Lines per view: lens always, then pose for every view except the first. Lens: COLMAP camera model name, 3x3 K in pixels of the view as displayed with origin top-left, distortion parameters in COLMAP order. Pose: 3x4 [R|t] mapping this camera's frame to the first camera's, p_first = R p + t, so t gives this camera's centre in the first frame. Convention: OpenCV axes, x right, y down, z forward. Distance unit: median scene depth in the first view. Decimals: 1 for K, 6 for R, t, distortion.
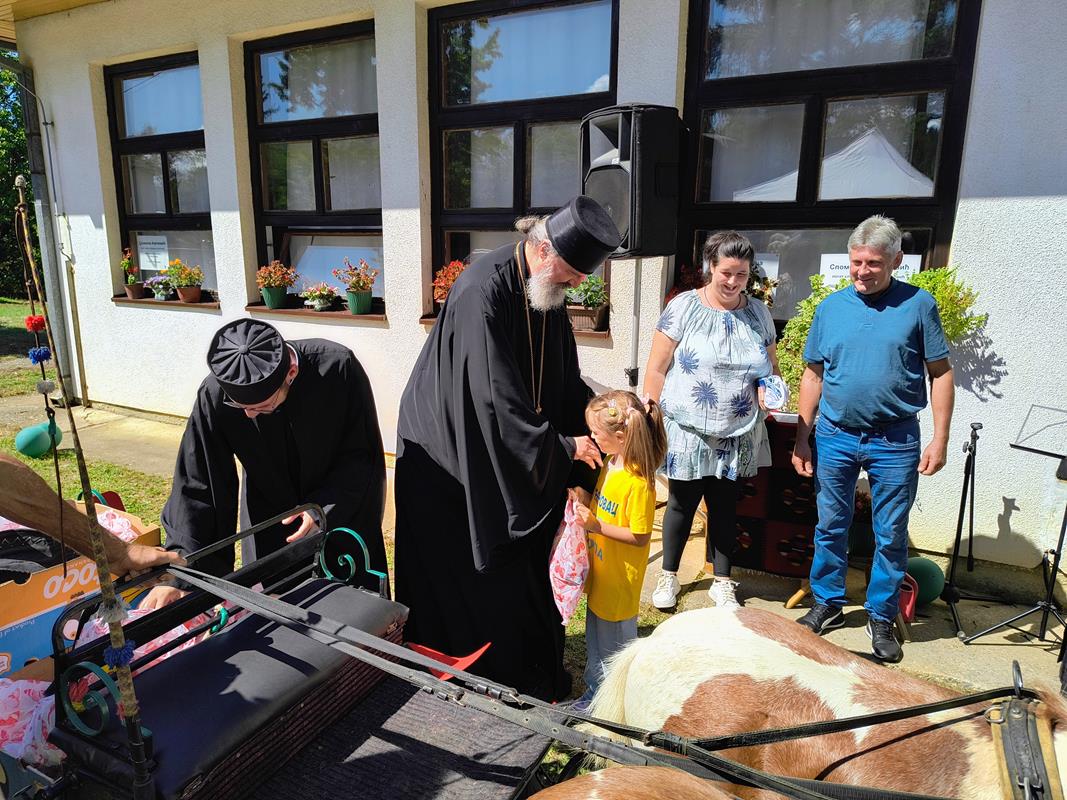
lens RADIAL K [[734.3, 0, 537.1], [0, 734.3, 400.5], [0, 0, 1]] dist [0.007449, -0.011931]
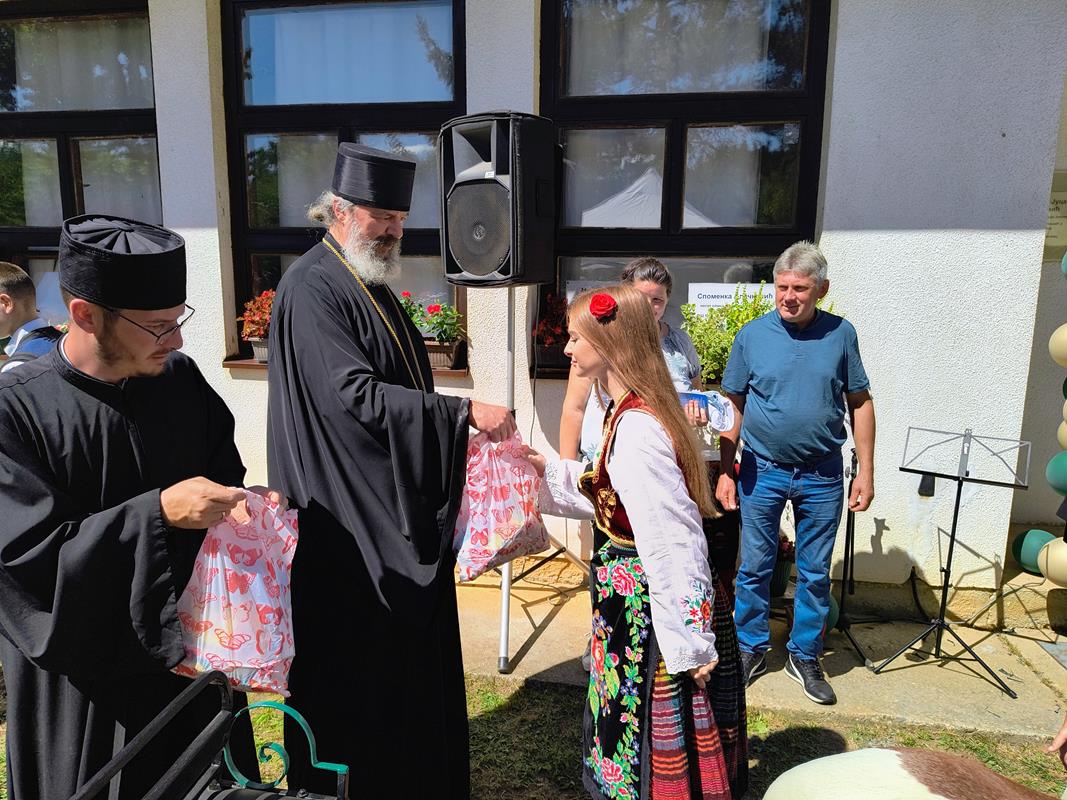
lens RADIAL K [[734.3, 0, 542.8], [0, 734.3, 398.8], [0, 0, 1]] dist [0.007449, -0.011931]
pose [[0.945071, -0.048918, 0.323184, -0.105062], [0.063377, 0.997398, -0.034361, -0.023003], [-0.320662, 0.052956, 0.945712, 0.141444]]
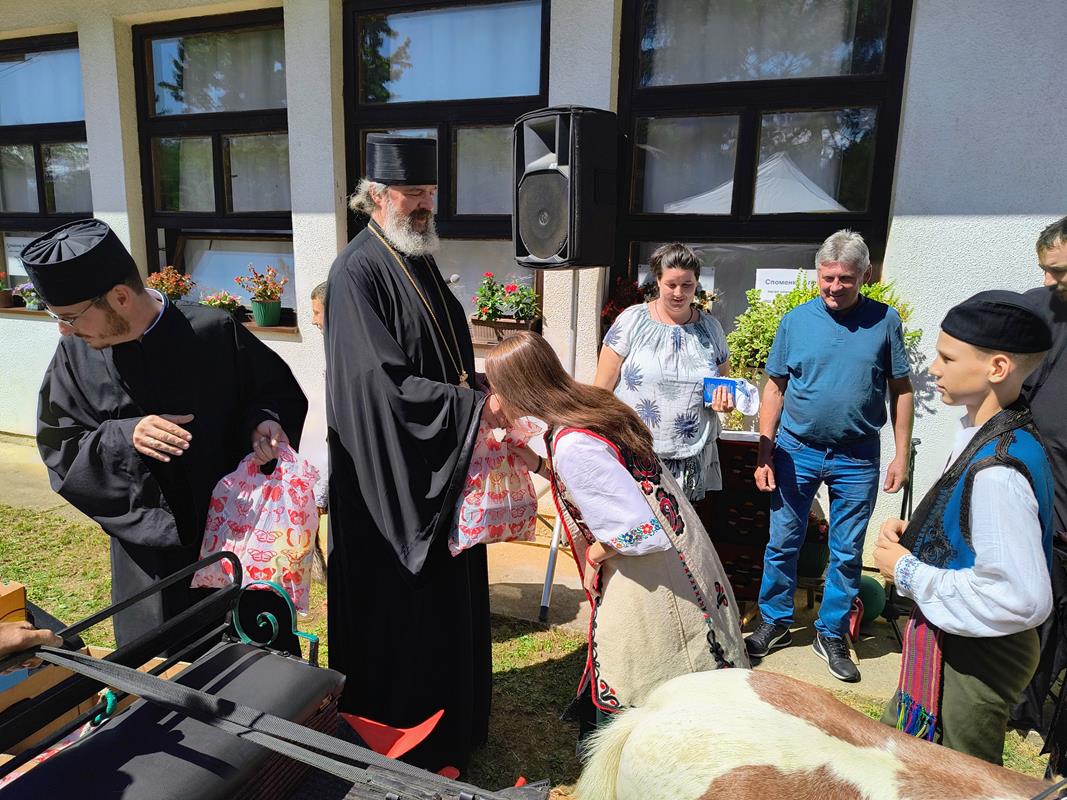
lens RADIAL K [[734.3, 0, 542.2], [0, 734.3, 402.6], [0, 0, 1]] dist [0.007449, -0.011931]
pose [[0.991404, -0.007393, 0.130631, -0.026199], [0.009565, 0.999826, -0.016010, -0.005293], [-0.130490, 0.017122, 0.991302, 0.059237]]
